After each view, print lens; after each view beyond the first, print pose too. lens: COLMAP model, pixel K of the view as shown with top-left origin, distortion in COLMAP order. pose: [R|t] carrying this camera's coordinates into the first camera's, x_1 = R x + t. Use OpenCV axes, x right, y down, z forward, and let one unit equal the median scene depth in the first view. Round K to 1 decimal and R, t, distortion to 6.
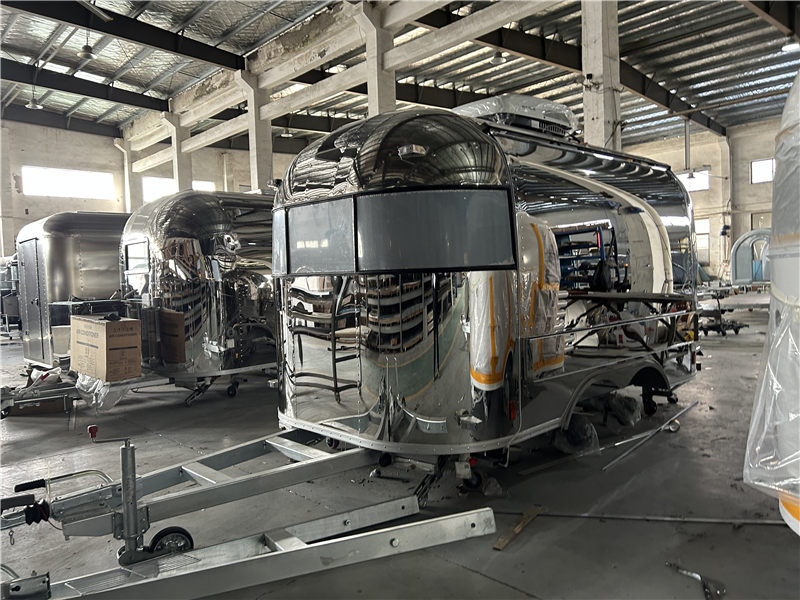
lens RADIAL K [[599.4, 0, 399.0], [0, 599.4, 295.4], [0, 0, 1]] dist [0.026790, -0.038933]
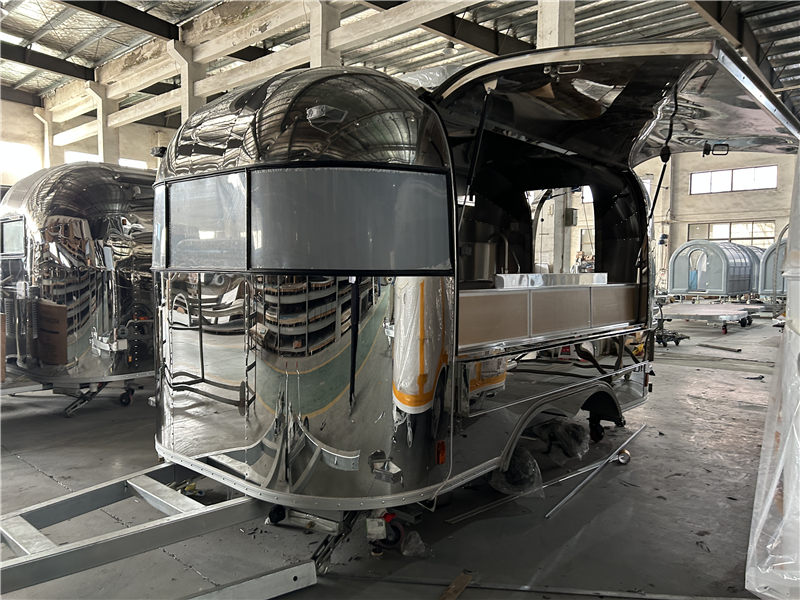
lens RADIAL K [[599.4, 0, 397.7], [0, 599.4, 305.7], [0, 0, 1]] dist [0.026790, -0.038933]
pose [[0.995117, 0.037700, 0.091222, 0.031555], [-0.040020, 0.998917, 0.023742, -0.011778], [-0.090228, -0.027277, 0.995548, 0.134234]]
